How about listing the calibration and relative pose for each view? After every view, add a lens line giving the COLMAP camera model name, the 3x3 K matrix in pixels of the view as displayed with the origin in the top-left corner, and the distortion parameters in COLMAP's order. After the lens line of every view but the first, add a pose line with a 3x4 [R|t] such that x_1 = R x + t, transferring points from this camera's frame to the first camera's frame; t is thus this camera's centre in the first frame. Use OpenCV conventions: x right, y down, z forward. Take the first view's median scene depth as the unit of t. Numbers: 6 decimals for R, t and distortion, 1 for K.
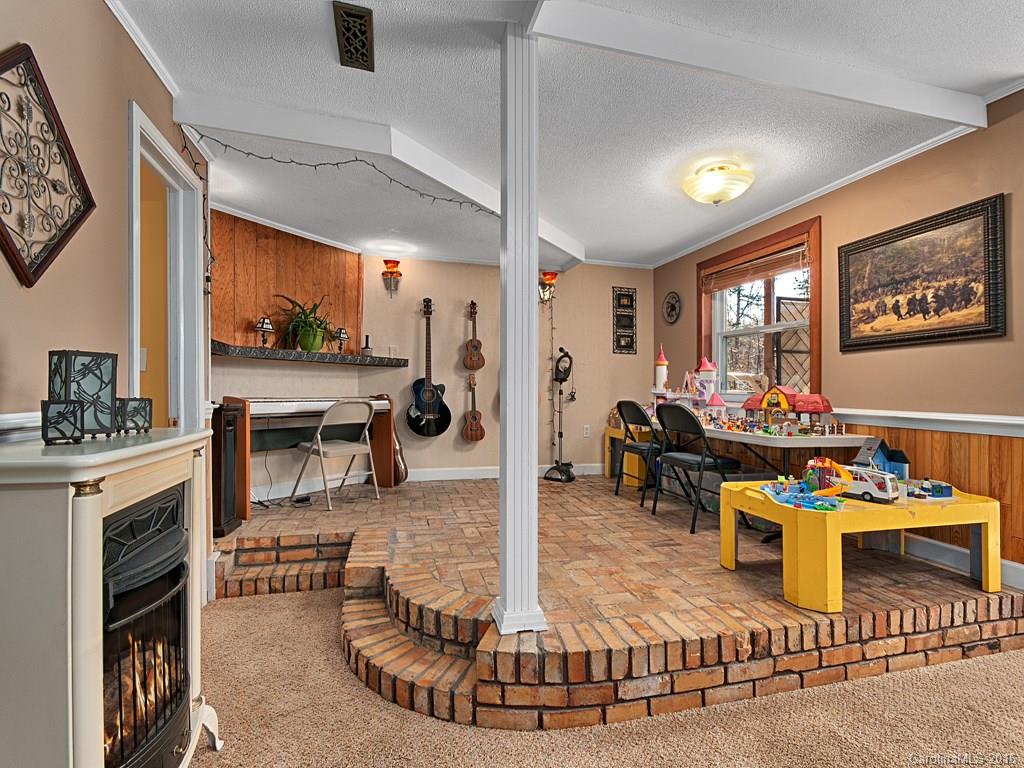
lens RADIAL K [[442.7, 0, 512.0], [0, 442.7, 384.0], [0, 0, 1]] dist [-0.002130, -0.000499]
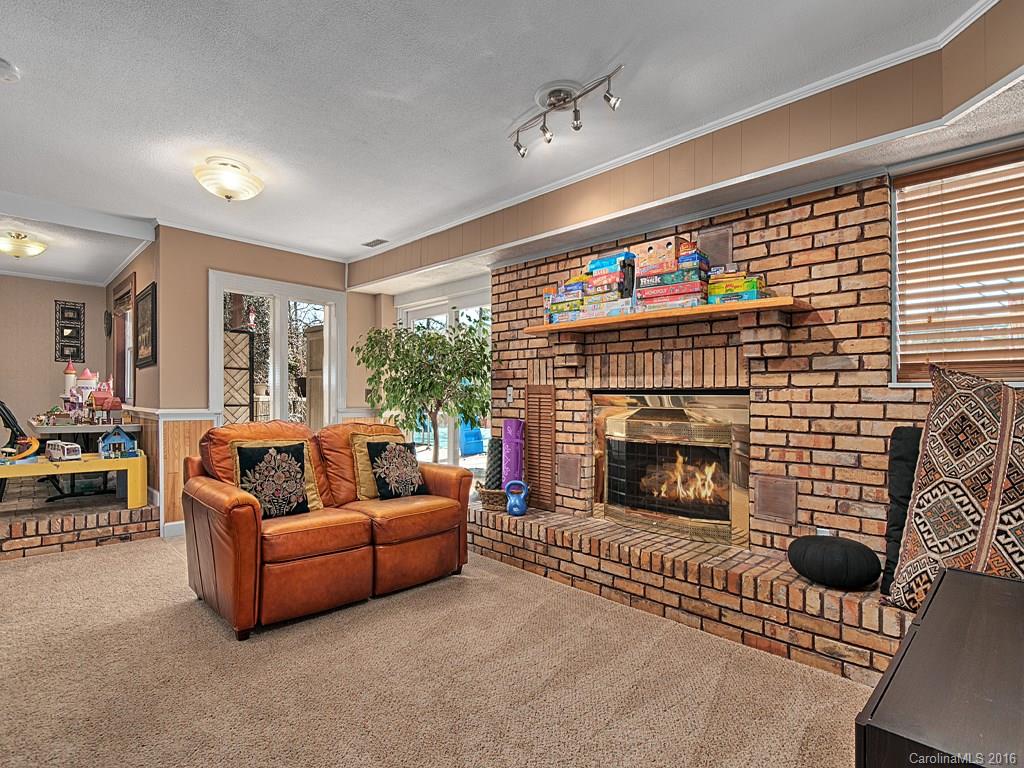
lens RADIAL K [[522.7, 0, 512.0], [0, 522.7, 384.0], [0, 0, 1]] dist [-0.005217, -0.001523]
pose [[0.877772, 0.006955, 0.479028, 0.680472], [-0.001446, 0.999929, -0.011868, -0.000692], [-0.479077, 0.009725, 0.877719, -0.743523]]
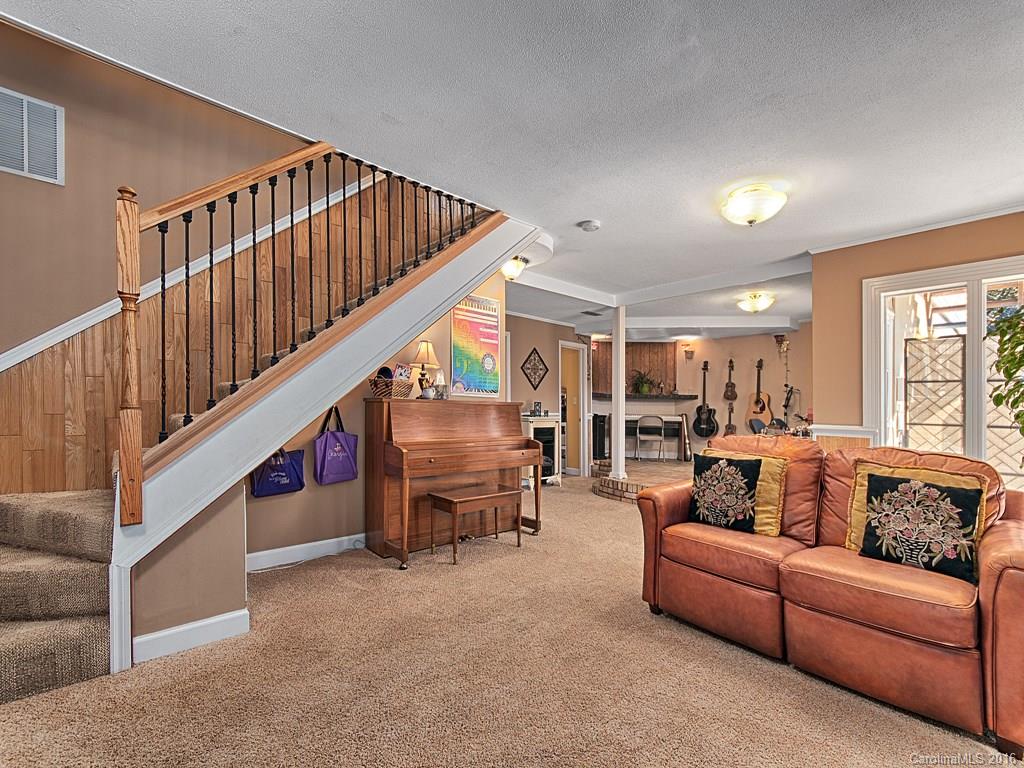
lens RADIAL K [[447.8, 0, 509.1], [0, 447.8, 412.8], [0, 0, 1]] dist [-0.000040, 0.000039]
pose [[0.412058, 0.008134, -0.911121, 1.177632], [-0.006799, 0.999960, 0.005852, 0.011611], [0.911132, 0.003783, 0.412097, -0.495243]]
